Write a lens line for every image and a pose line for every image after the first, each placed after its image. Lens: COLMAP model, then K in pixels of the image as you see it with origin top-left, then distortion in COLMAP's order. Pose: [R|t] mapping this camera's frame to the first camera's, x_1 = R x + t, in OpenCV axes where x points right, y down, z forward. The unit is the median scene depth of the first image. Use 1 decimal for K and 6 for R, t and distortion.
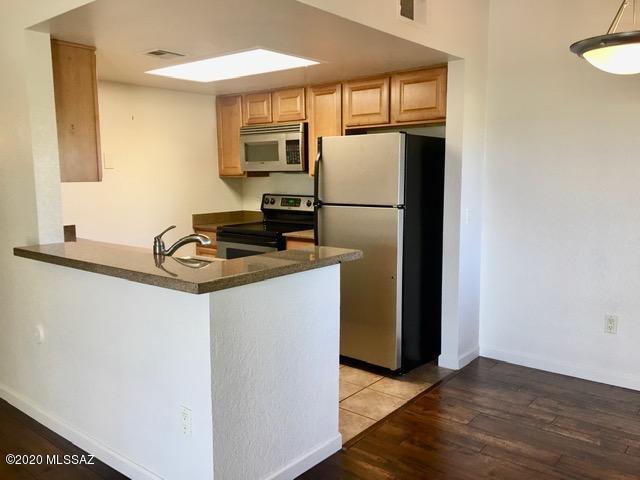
lens RADIAL K [[543.5, 0, 320.0], [0, 543.5, 240.0], [0, 0, 1]] dist [0.090715, -0.110245]
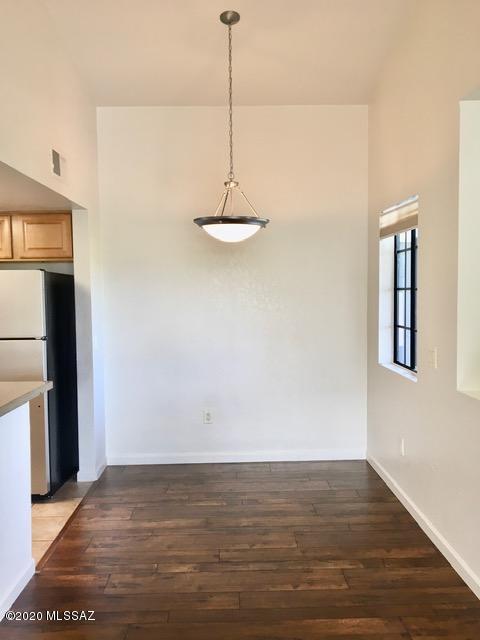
lens RADIAL K [[543.5, 0, 240.0], [0, 543.5, 320.0], [0, 0, 1]] dist [0.090715, -0.110245]
pose [[0.763936, -0.035367, 0.644322, -0.252683], [0.082938, 0.995597, -0.043686, -0.017660], [-0.639940, 0.086812, 0.763505, -0.077743]]
